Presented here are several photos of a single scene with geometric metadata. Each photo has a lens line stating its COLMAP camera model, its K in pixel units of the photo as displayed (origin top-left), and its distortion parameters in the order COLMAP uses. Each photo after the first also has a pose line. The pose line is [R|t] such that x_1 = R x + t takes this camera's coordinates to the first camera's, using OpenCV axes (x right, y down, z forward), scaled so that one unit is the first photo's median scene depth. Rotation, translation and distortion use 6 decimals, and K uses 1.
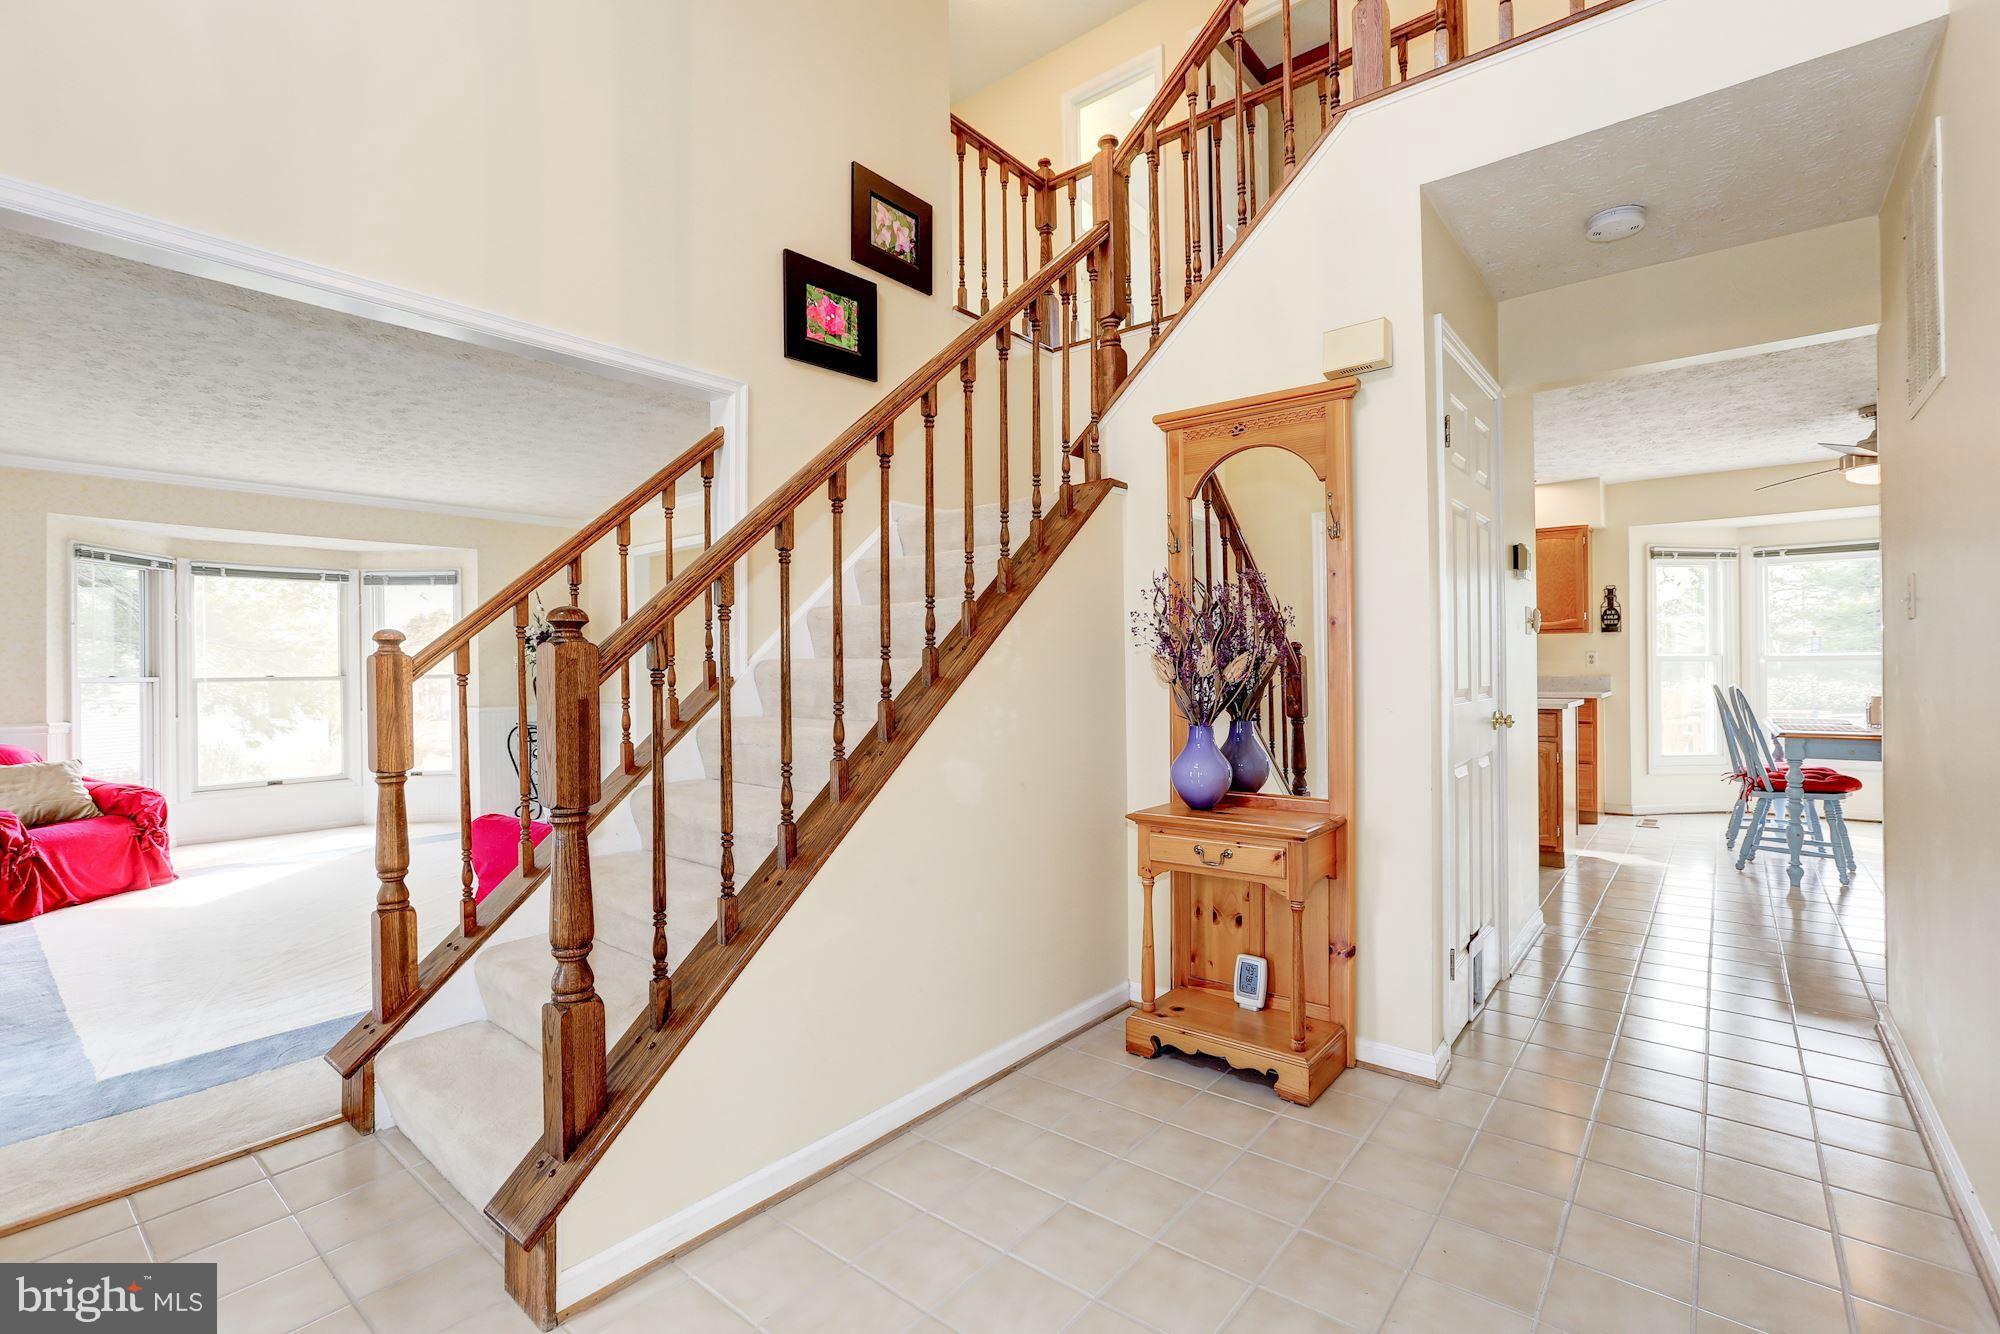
lens RADIAL K [[870.3, 0, 1003.6], [0, 870.3, 657.9], [0, 0, 1]] dist [0.001377, 0.000619]
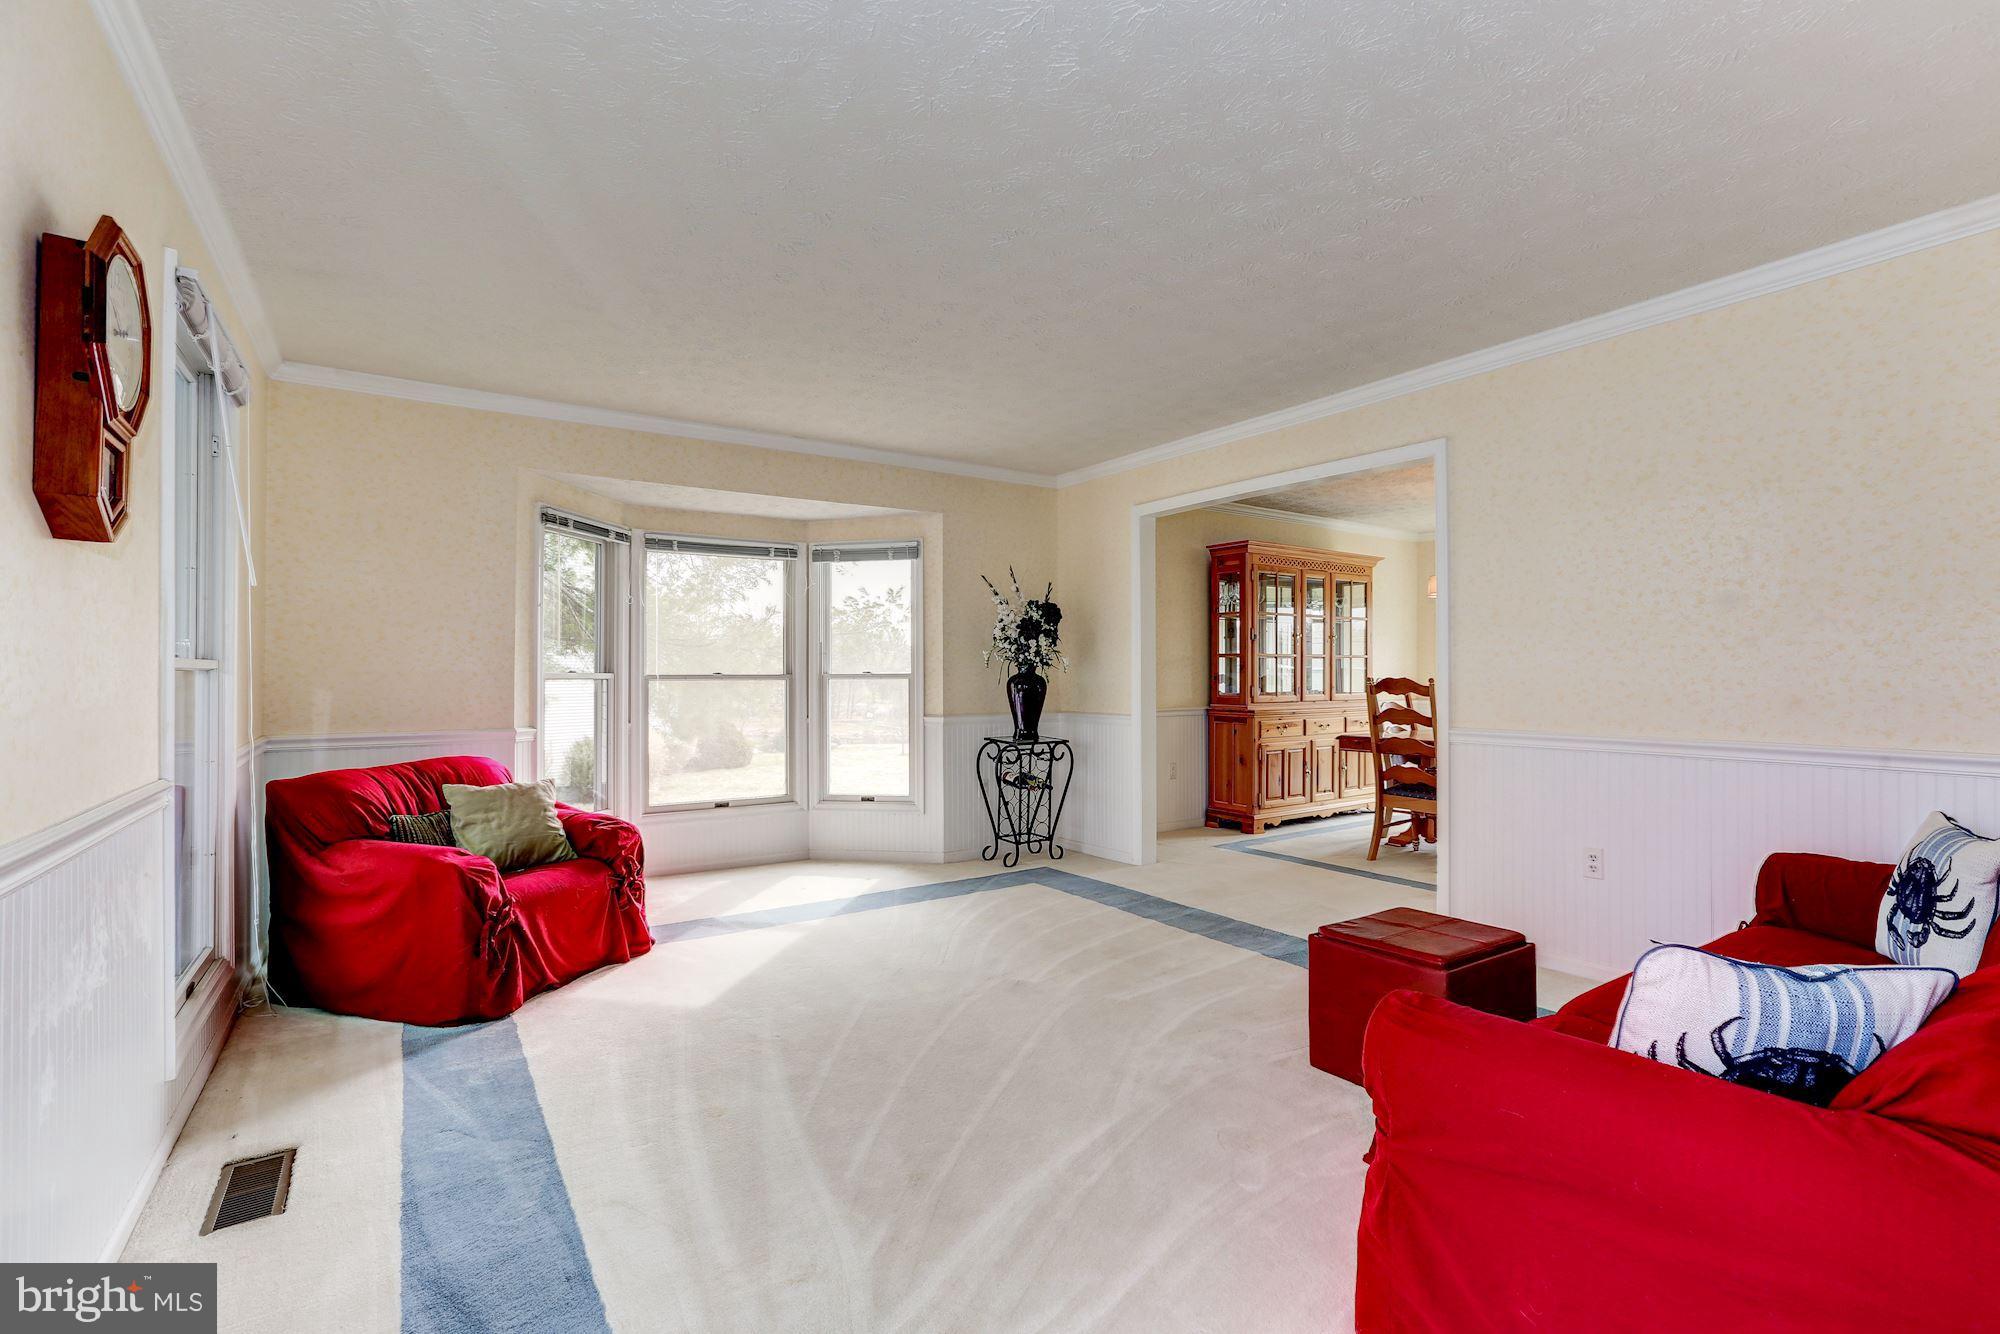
lens RADIAL K [[889.8, 0, 1000.0], [0, 889.8, 667.0], [0, 0, 1]] dist [-0.003722, -0.000002]
pose [[0.956222, 0.010051, -0.292471, -0.451293], [-0.008387, 0.999941, 0.006942, 0.008546], [0.292523, -0.004185, 0.956249, 0.366351]]
